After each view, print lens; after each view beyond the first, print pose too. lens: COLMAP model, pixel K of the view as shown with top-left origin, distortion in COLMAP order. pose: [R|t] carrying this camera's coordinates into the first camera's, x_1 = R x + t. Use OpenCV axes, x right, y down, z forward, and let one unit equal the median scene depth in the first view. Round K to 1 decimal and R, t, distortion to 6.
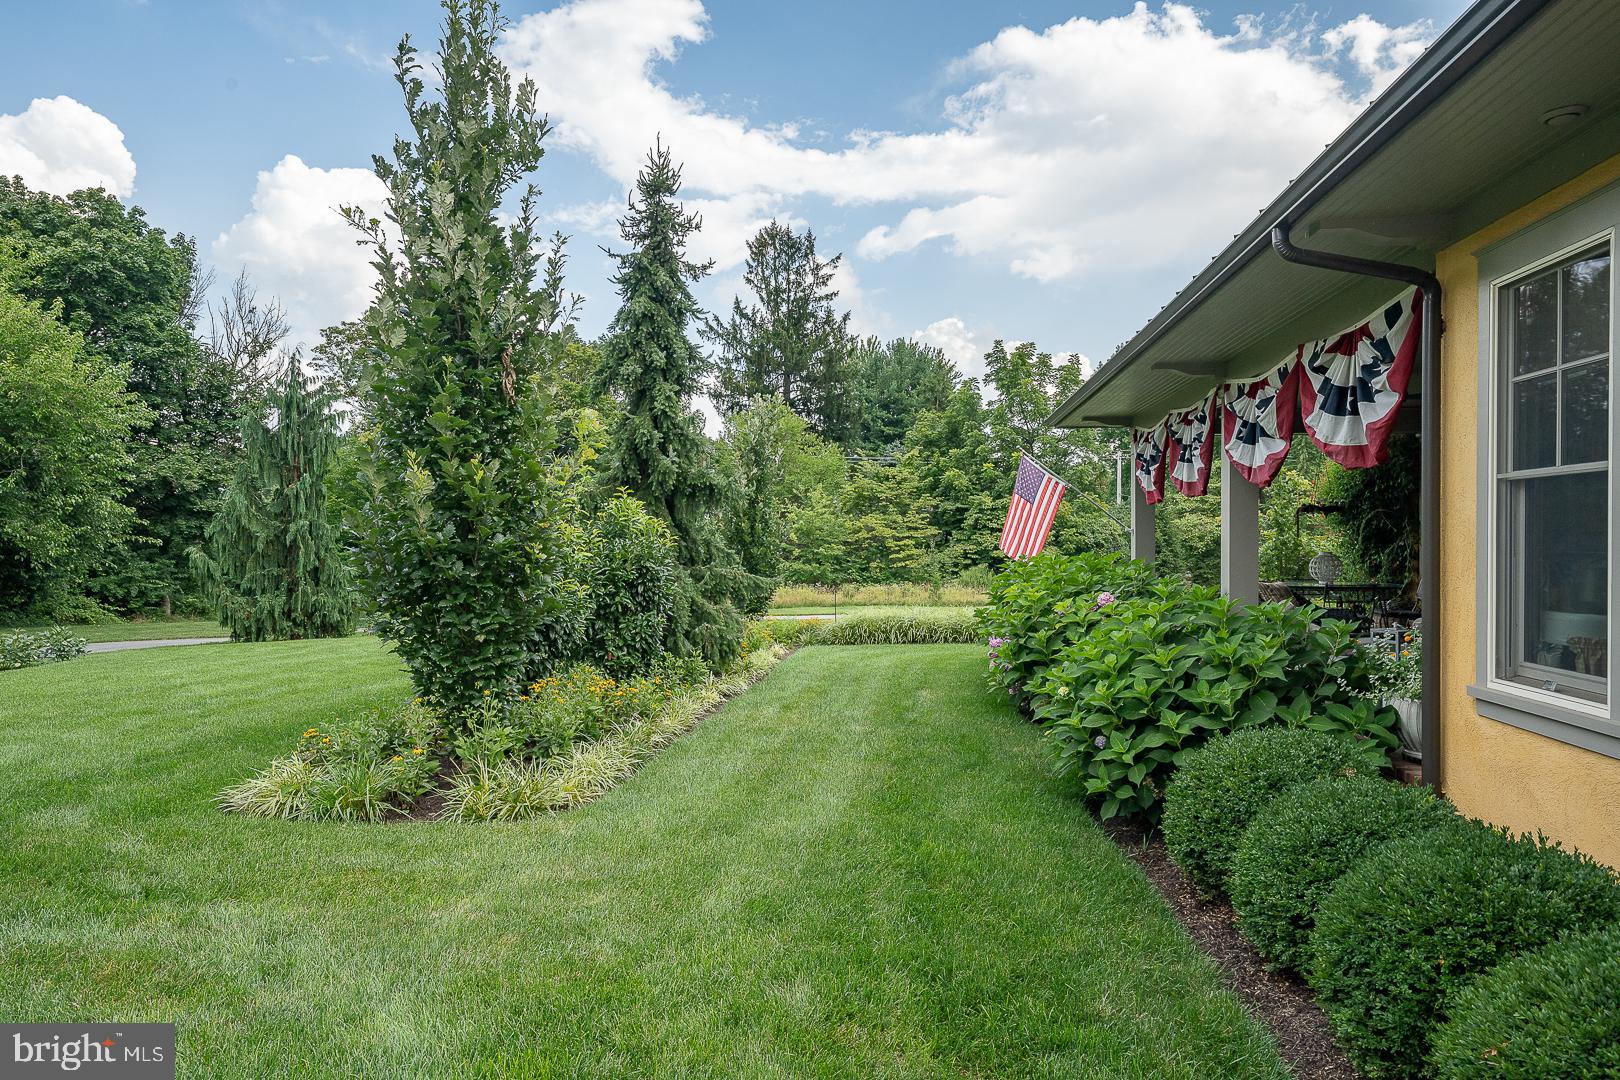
lens RADIAL K [[1006.0, 0, 810.0], [0, 1006.0, 540.0], [0, 0, 1]] dist [0.053051, 0.000255]
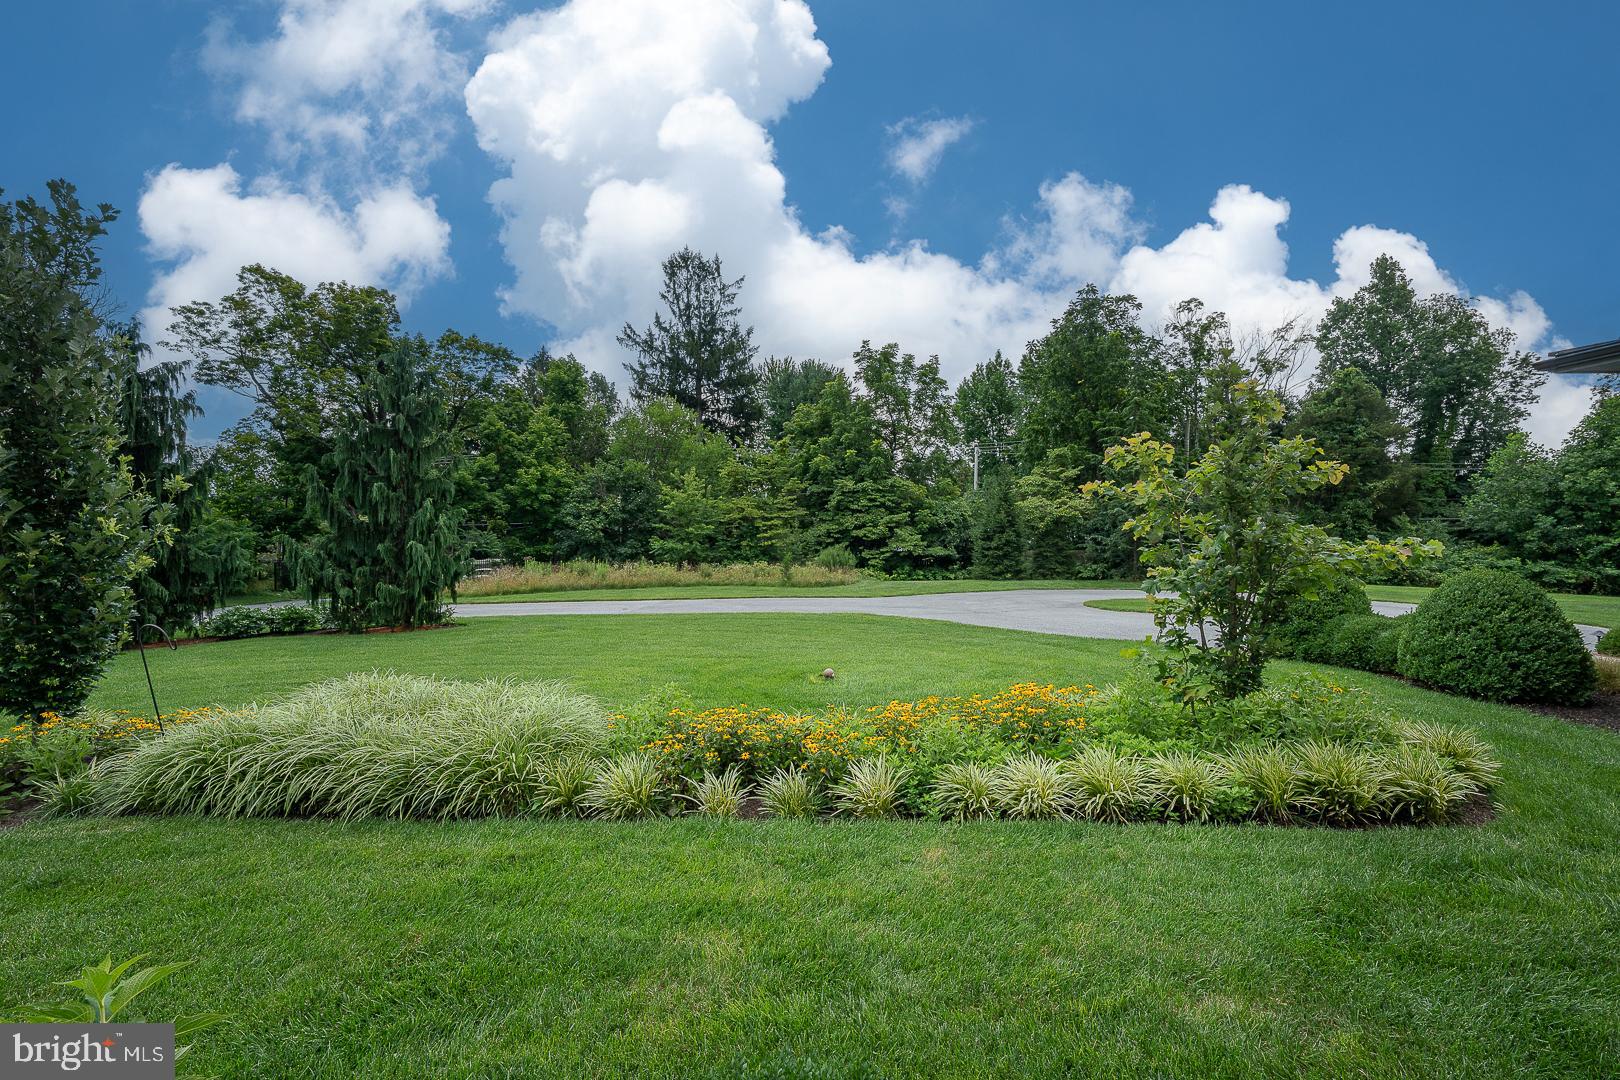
lens RADIAL K [[686.4, 0, 810.0], [0, 686.4, 540.0], [0, 0, 1]] dist [0.002430, 0.000312]
pose [[0.999185, -0.000313, 0.040361, 0.096645], [-0.000893, 0.999554, 0.029861, -0.000815], [-0.040352, -0.029872, 0.998739, 0.246466]]
